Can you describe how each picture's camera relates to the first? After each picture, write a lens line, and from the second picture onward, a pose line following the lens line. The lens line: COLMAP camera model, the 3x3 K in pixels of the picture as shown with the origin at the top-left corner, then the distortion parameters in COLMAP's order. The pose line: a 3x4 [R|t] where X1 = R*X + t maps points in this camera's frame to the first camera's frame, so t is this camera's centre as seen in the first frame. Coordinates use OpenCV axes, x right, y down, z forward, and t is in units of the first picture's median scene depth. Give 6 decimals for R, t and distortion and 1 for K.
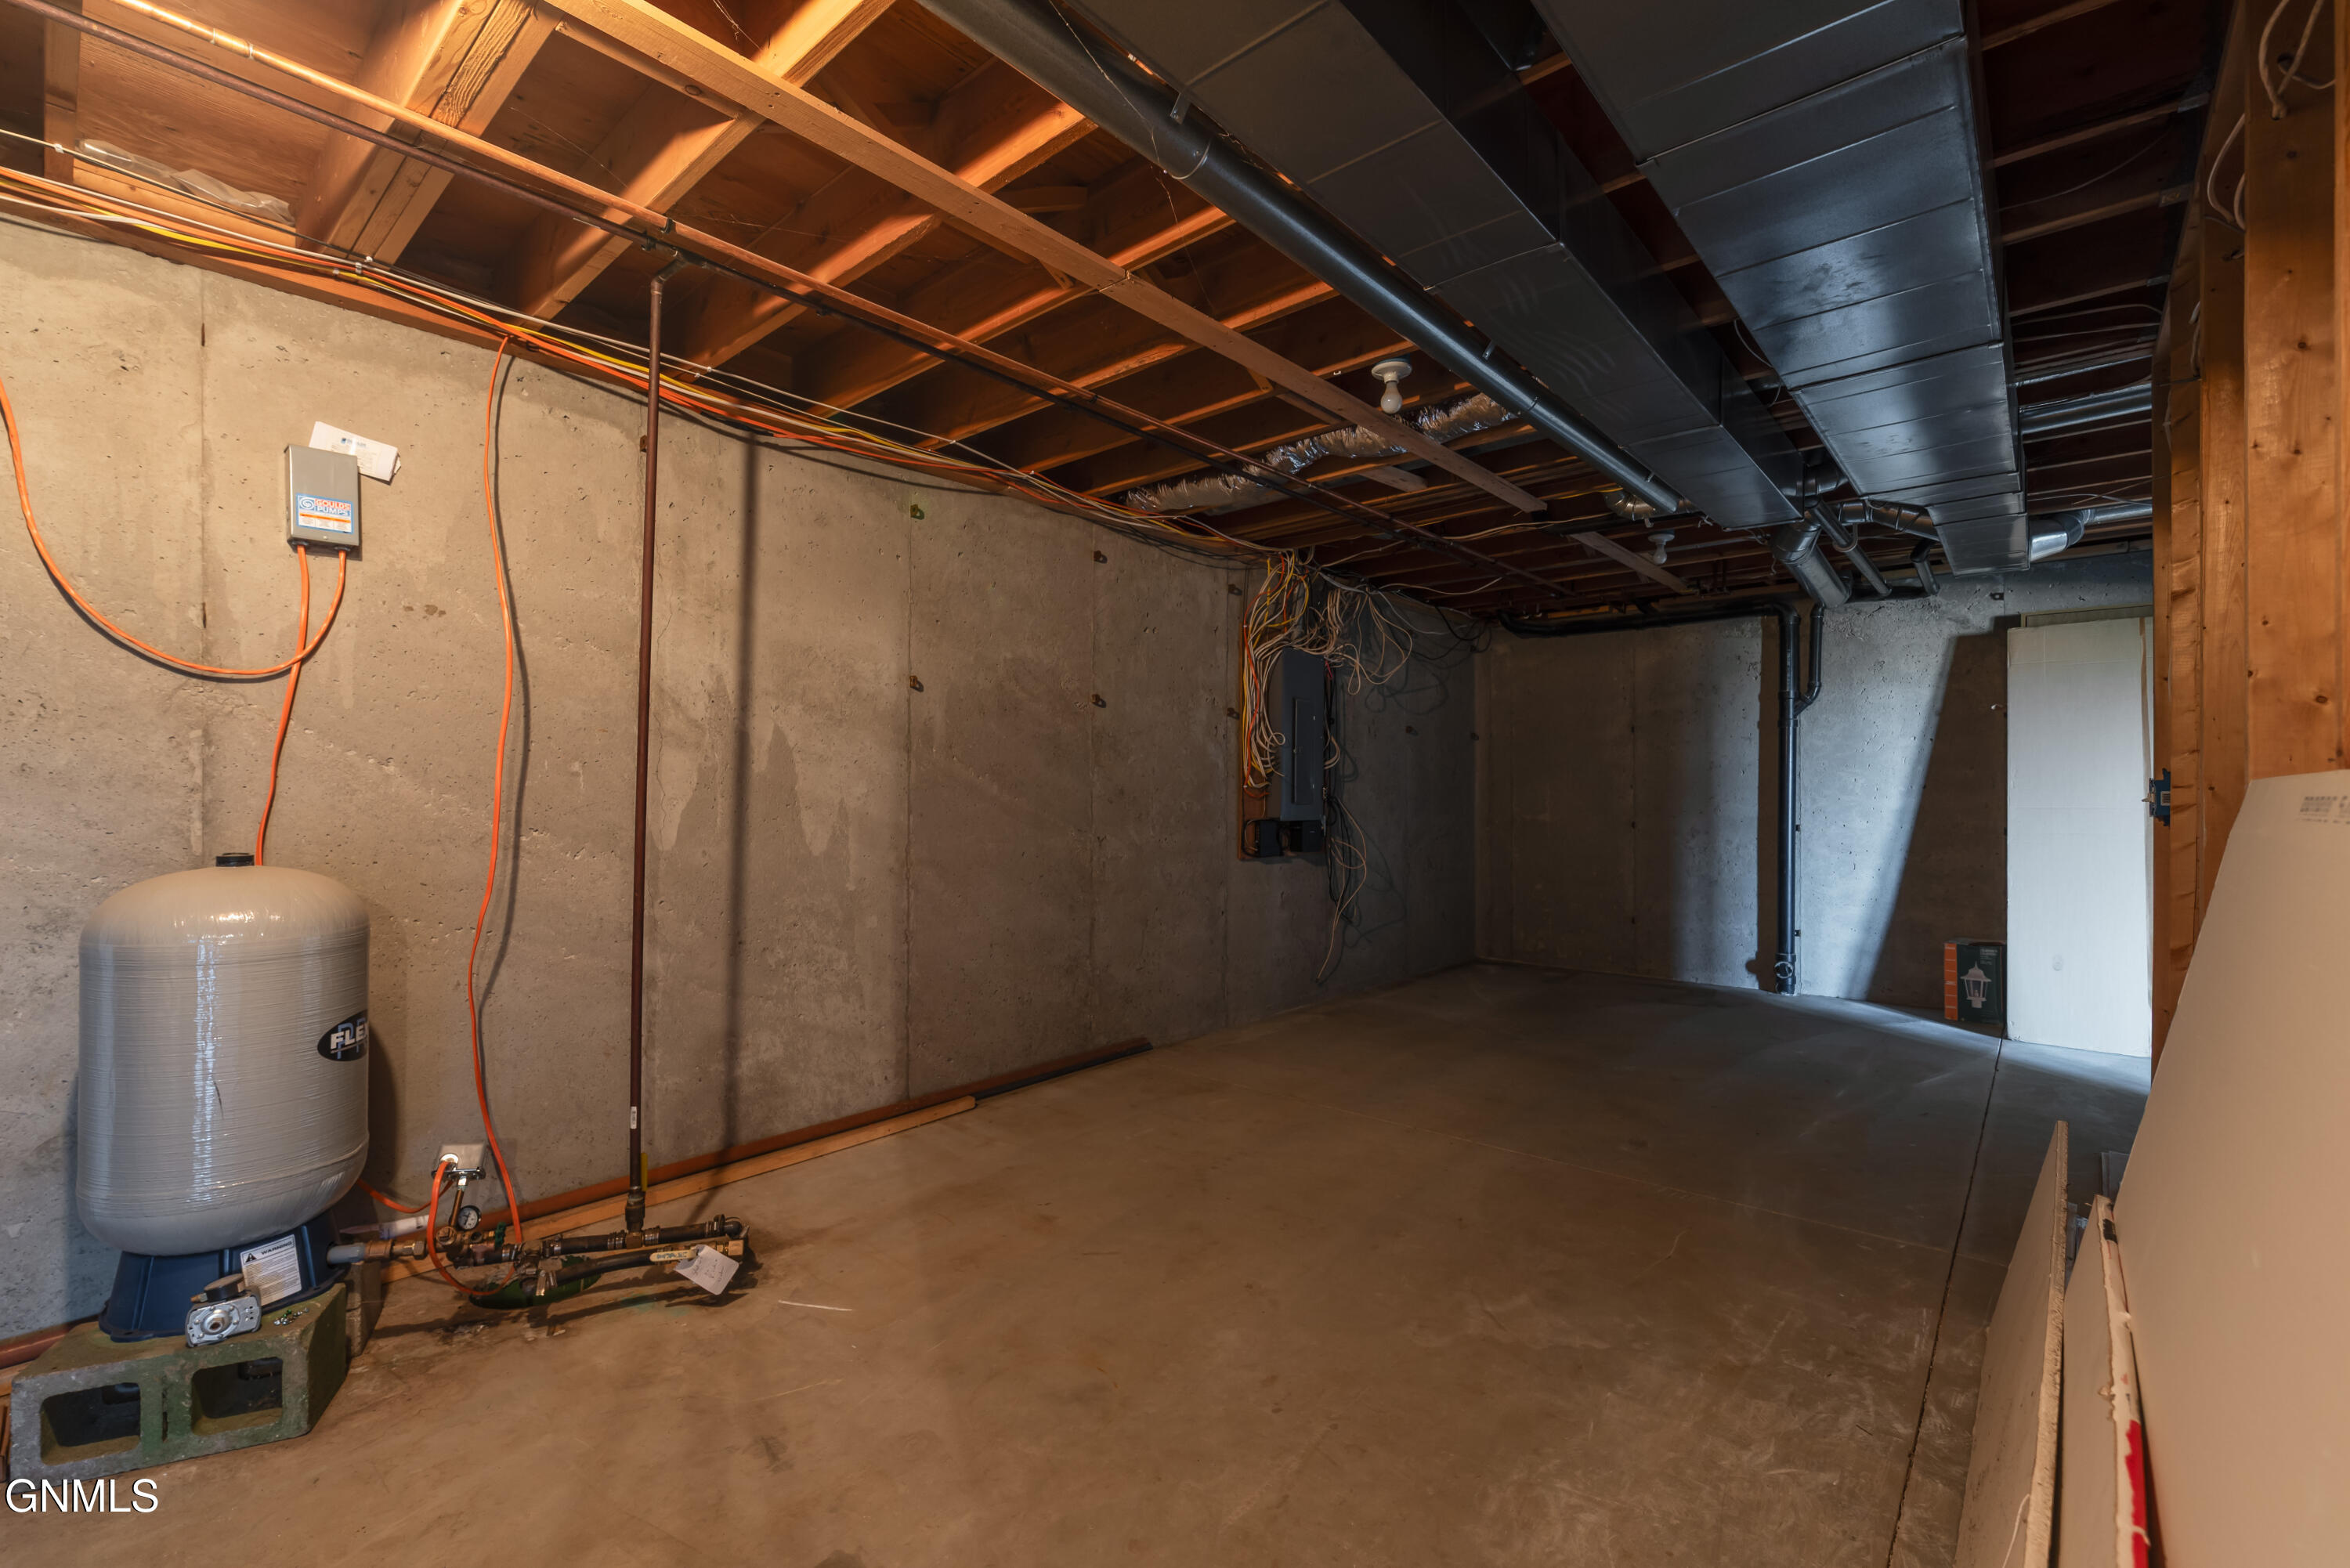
lens RADIAL K [[1008.7, 0, 1172.2], [0, 1008.7, 792.6], [0, 0, 1]] dist [-0.000495, -0.000177]
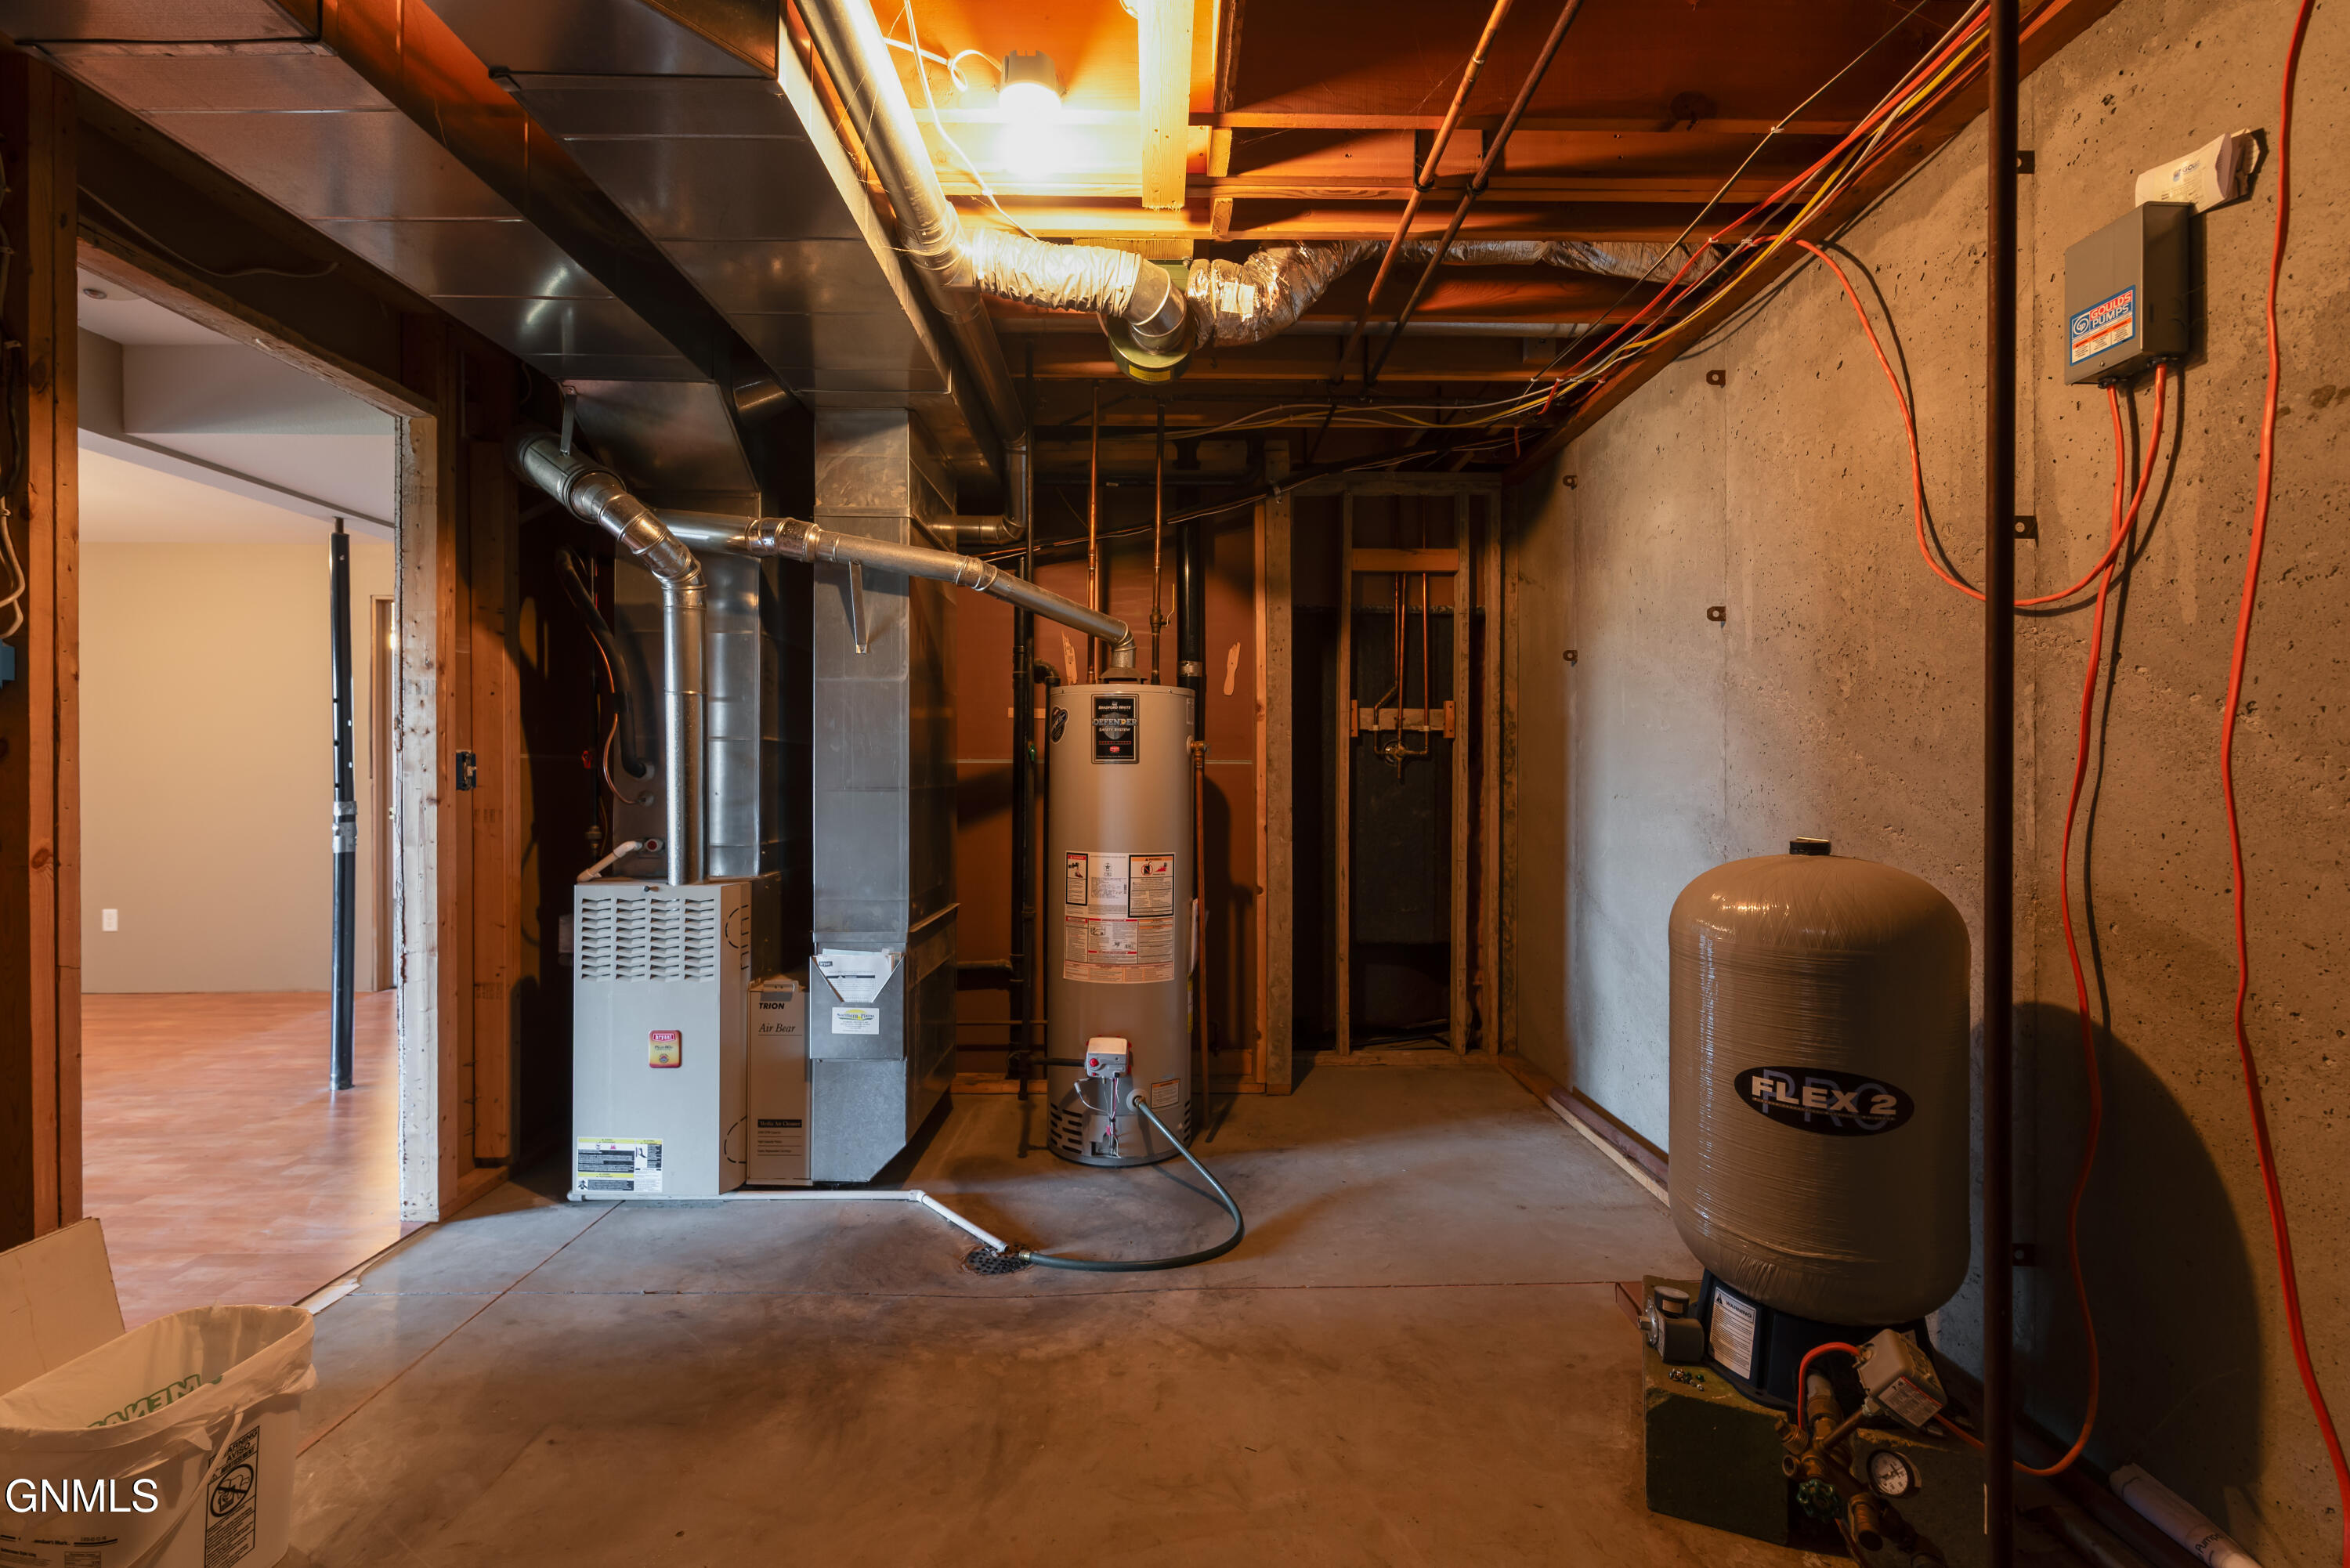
lens RADIAL K [[1008.7, 0, 1179.2], [0, 1008.7, 778.9], [0, 0, 1]] dist [-0.000495, -0.000177]
pose [[-0.735109, -0.000985, -0.677949, 0.015208], [-0.006426, 0.999964, 0.005514, 0.007993], [0.677919, 0.008410, -0.735089, 1.034281]]
